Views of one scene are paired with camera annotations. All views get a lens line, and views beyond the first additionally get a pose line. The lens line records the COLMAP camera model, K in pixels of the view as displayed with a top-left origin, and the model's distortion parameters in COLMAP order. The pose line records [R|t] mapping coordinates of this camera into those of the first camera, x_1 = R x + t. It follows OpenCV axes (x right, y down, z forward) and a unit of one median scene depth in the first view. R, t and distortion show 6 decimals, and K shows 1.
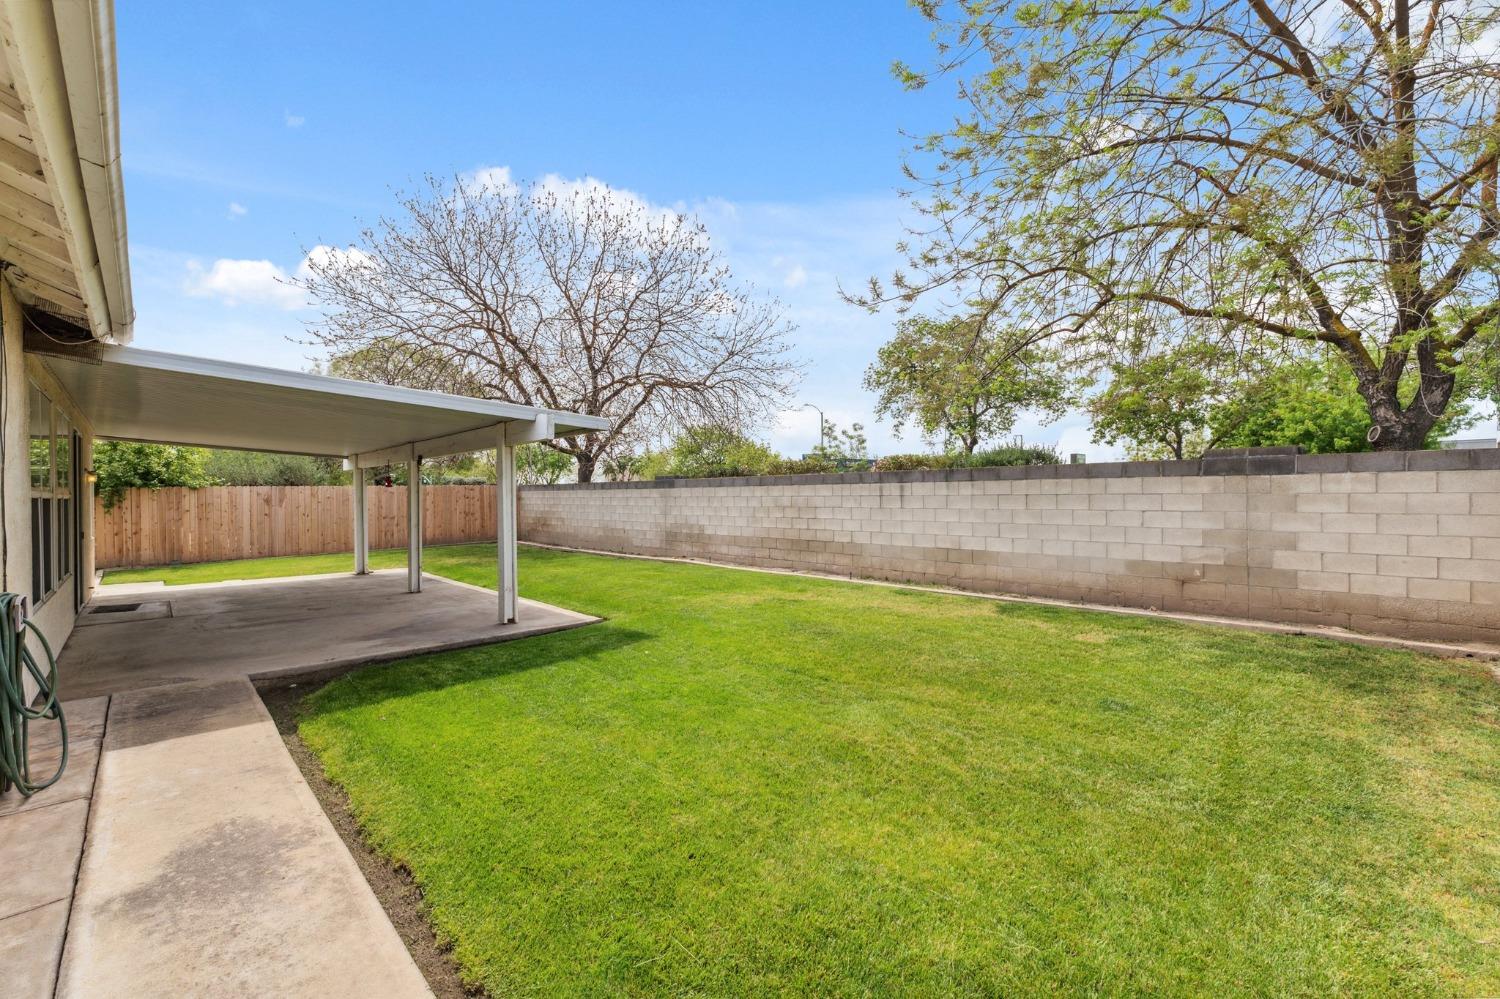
lens RADIAL K [[637.8, 0, 750.0], [0, 637.8, 499.5], [0, 0, 1]] dist [0.006349, 0.000106]
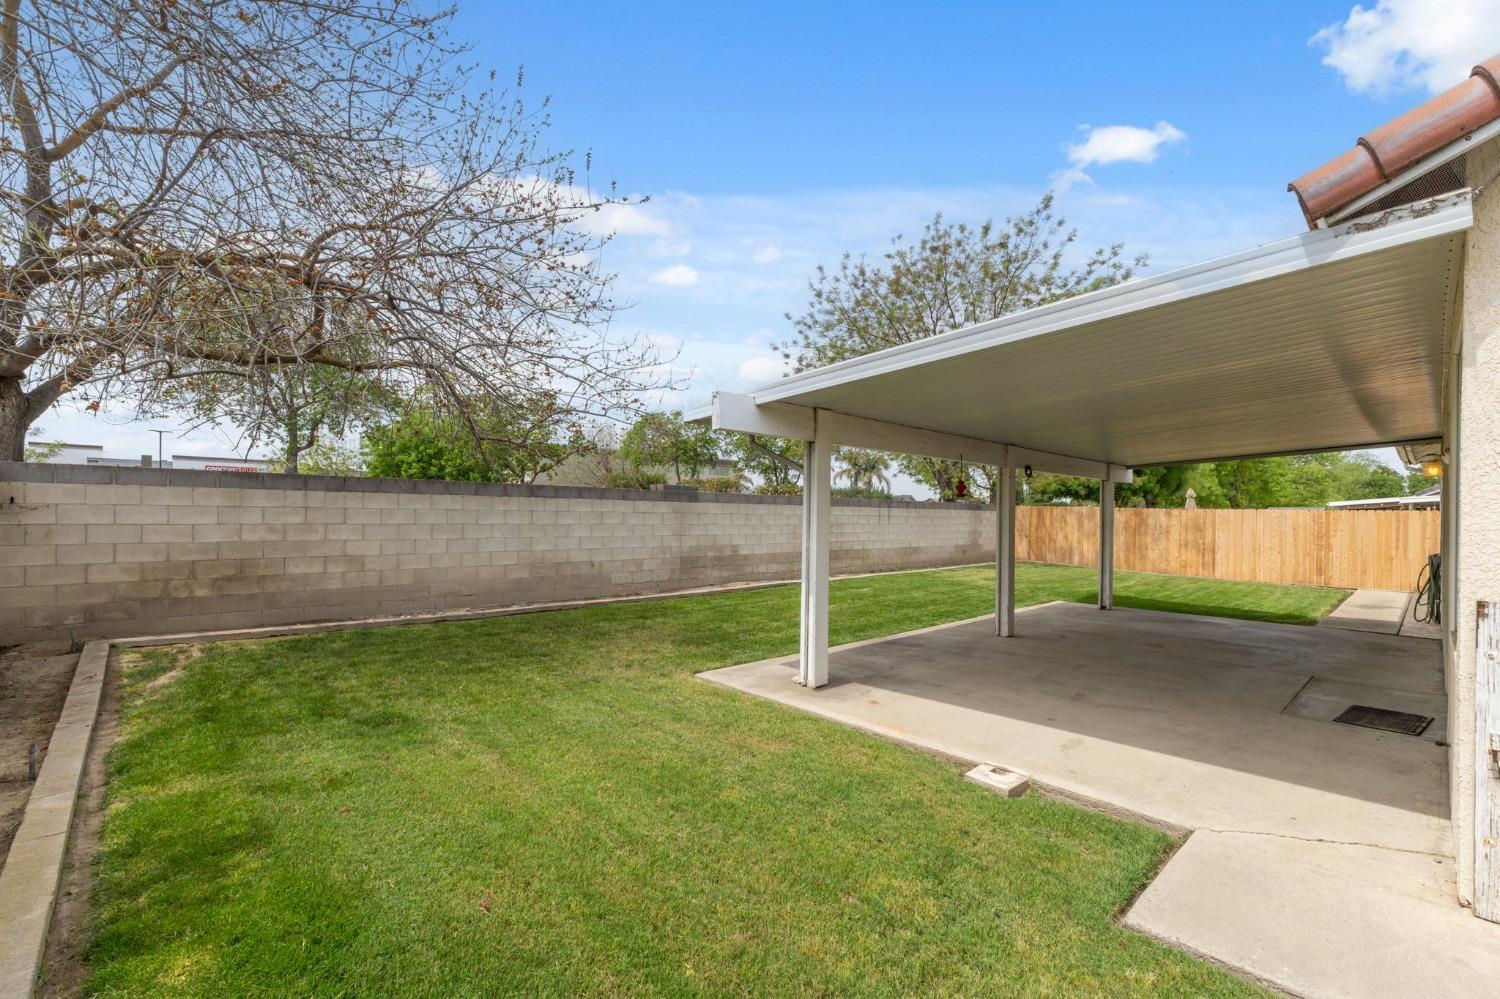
lens RADIAL K [[627.4, 0, 747.0], [0, 627.4, 509.0], [0, 0, 1]] dist [0.002320, 0.000221]
pose [[0.026974, 0.014861, 0.999526, -0.937958], [-0.007772, 0.999862, -0.014656, 0.001983], [-0.999606, -0.007373, 0.027086, 0.939815]]
